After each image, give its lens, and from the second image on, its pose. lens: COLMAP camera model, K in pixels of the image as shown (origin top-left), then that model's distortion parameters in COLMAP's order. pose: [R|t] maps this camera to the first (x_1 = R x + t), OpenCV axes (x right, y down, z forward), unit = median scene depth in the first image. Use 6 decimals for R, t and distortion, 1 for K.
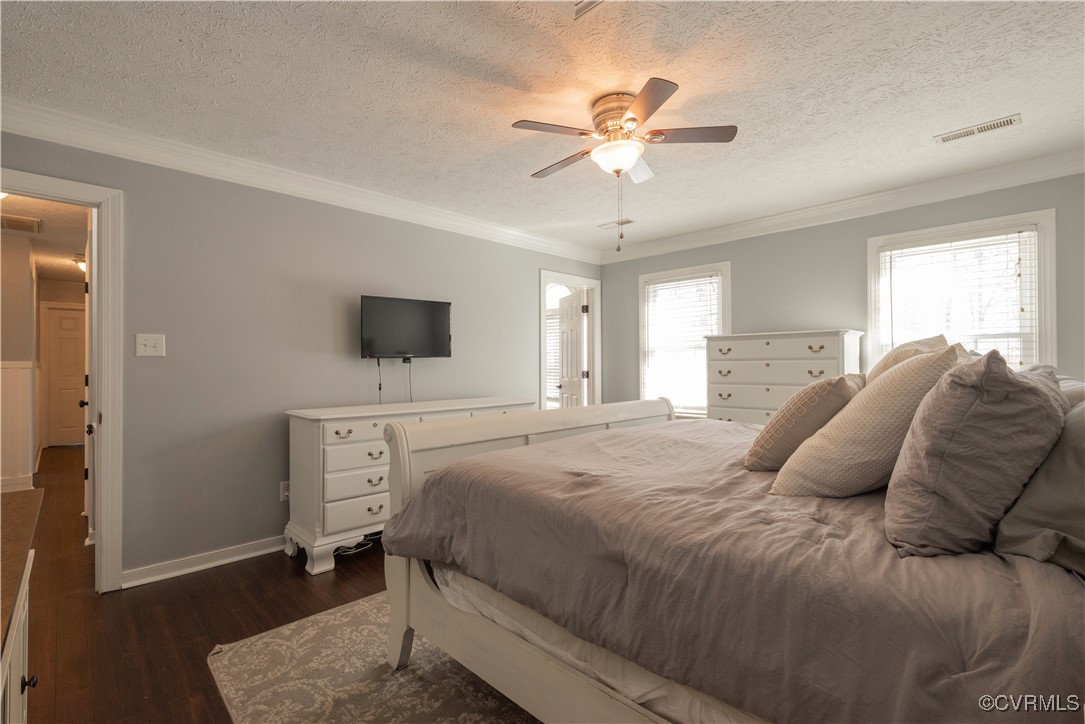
lens RADIAL K [[492.1, 0, 542.5], [0, 492.1, 362.0], [0, 0, 1]] dist [0.001914, 0.000330]
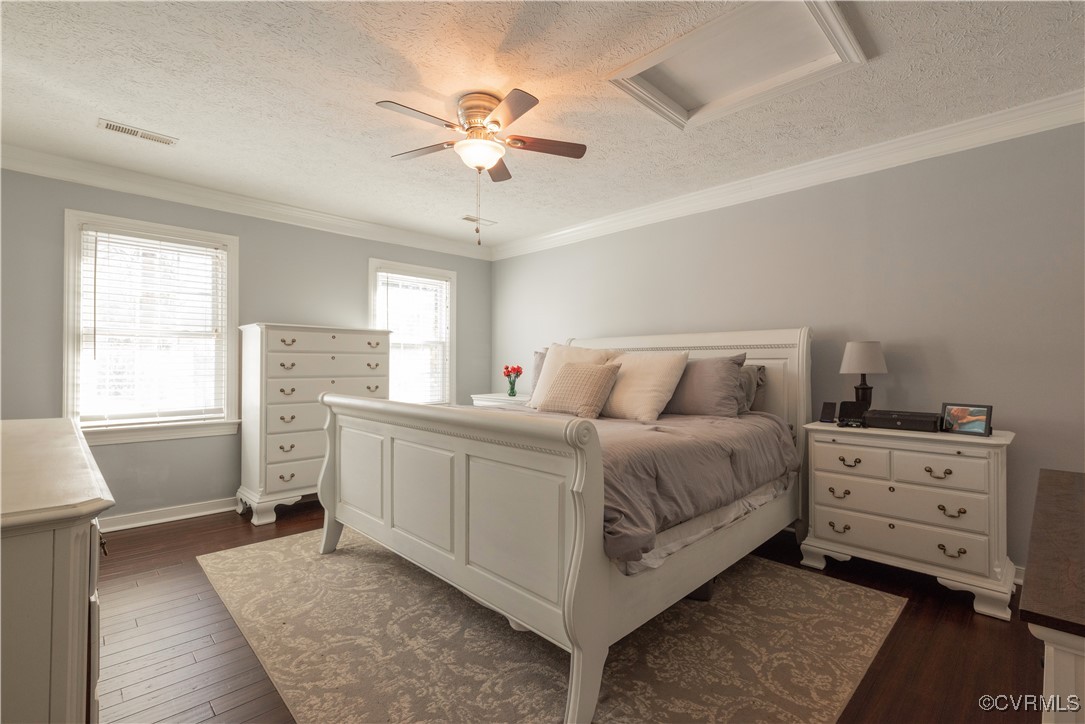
lens RADIAL K [[490.4, 0, 535.8], [0, 490.4, 362.3], [0, 0, 1]] dist [-0.000326, -0.000160]
pose [[0.012134, 0.011421, 0.999861, -0.572118], [-0.009017, 0.999895, -0.011312, 0.023223], [-0.999886, -0.008879, 0.012235, 0.571062]]
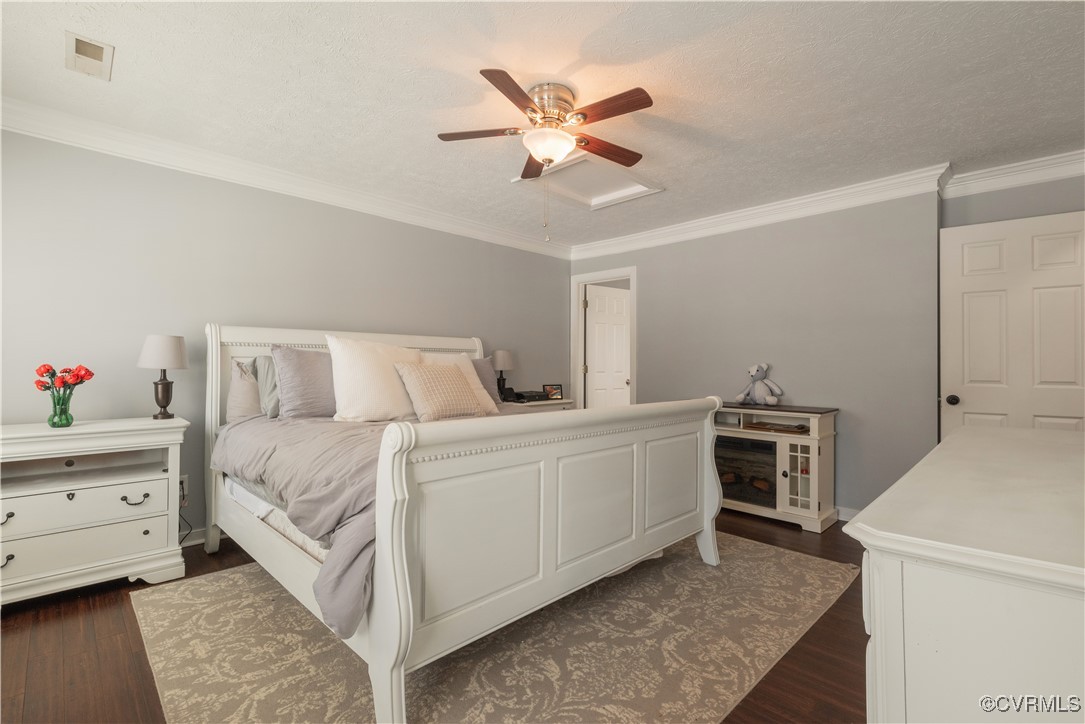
lens RADIAL K [[490.4, 0, 535.8], [0, 490.4, 362.3], [0, 0, 1]] dist [-0.000326, -0.000160]
pose [[-0.999975, -0.005030, 0.004880, 0.122034], [-0.005062, 0.999965, -0.006639, 0.014928], [-0.004847, -0.006664, -0.999966, 1.319481]]
